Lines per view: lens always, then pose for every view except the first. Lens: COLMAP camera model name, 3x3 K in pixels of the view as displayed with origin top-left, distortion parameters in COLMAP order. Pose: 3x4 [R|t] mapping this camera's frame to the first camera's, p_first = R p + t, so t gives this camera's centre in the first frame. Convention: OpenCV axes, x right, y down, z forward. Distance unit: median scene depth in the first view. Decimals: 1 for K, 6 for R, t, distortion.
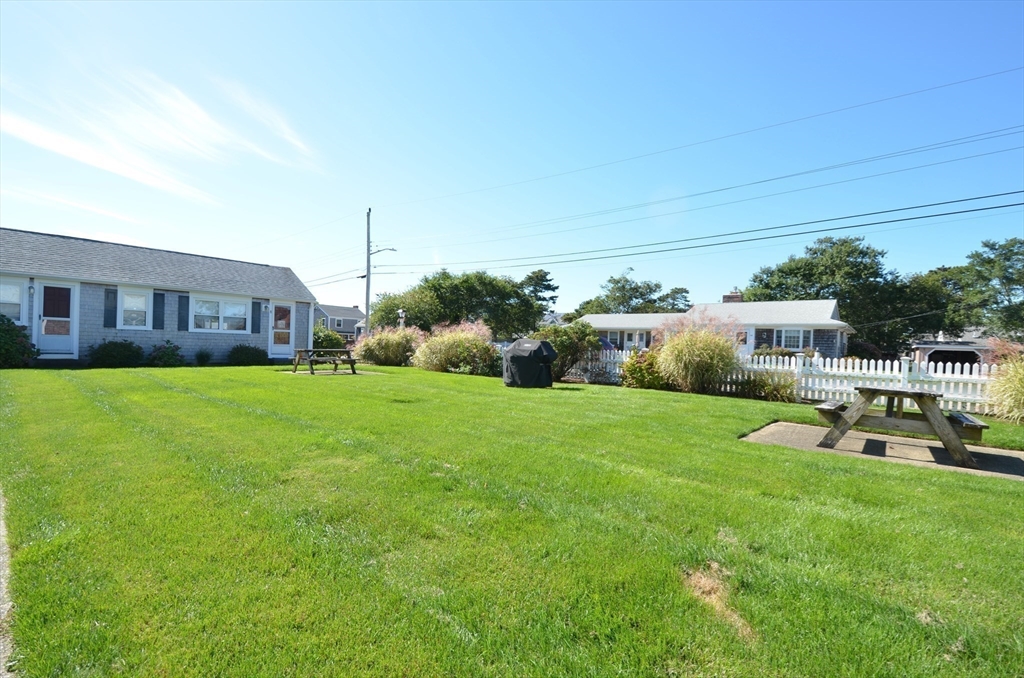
lens RADIAL K [[455.8, 0, 524.5], [0, 455.8, 352.6], [0, 0, 1]] dist [-0.011976, -0.007767]
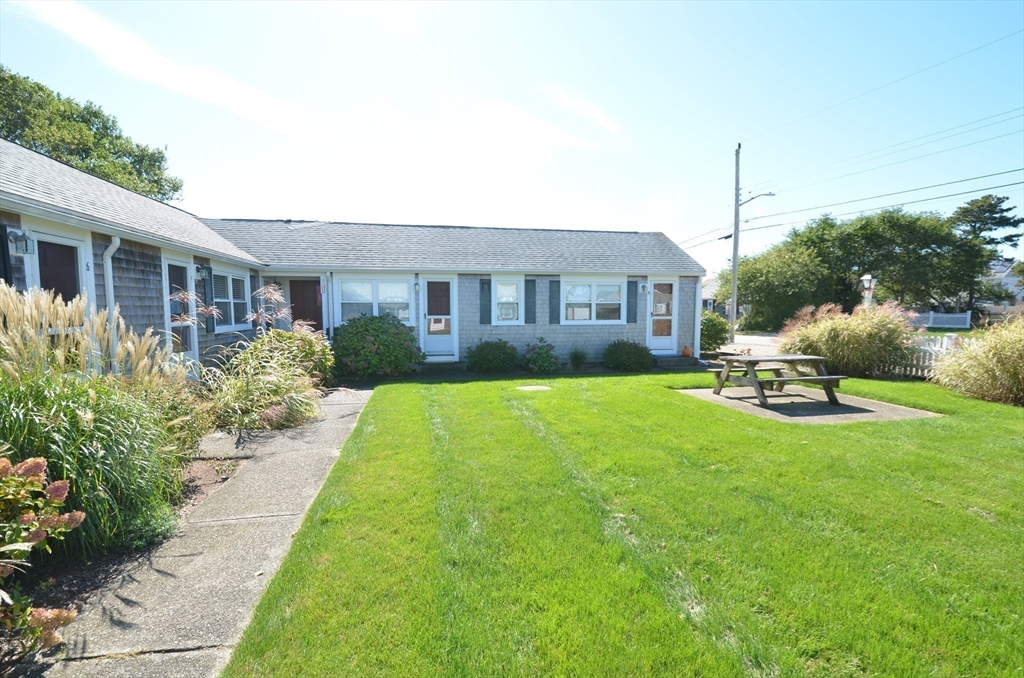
lens RADIAL K [[455.8, 0, 514.1], [0, 455.8, 345.7], [0, 0, 1]] dist [-0.011976, -0.007767]
pose [[0.777915, 0.013100, -0.628233, -0.285604], [0.020193, 0.998745, 0.045831, -0.046019], [0.628046, -0.048339, 0.776674, 0.304391]]
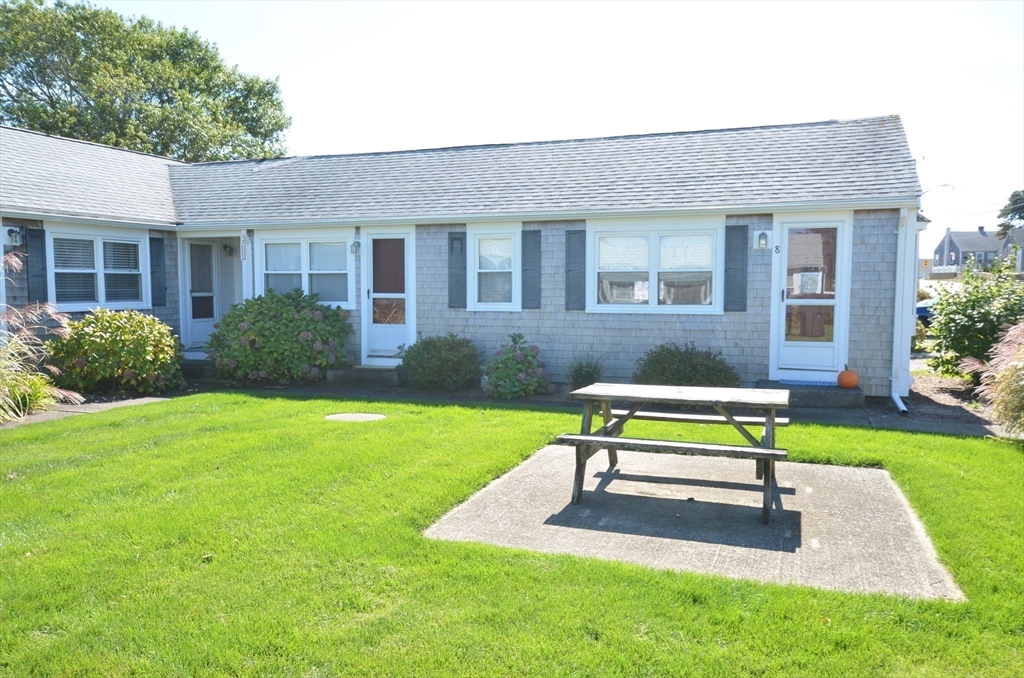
lens RADIAL K [[778.1, 0, 513.6], [0, 778.1, 342.8], [0, 0, 1]] dist [-0.004380, 0.006064]
pose [[0.328727, 0.032067, -0.943881, -0.061475], [-0.004079, 0.999462, 0.032535, -0.039557], [0.944416, -0.006845, 0.328681, 0.663031]]
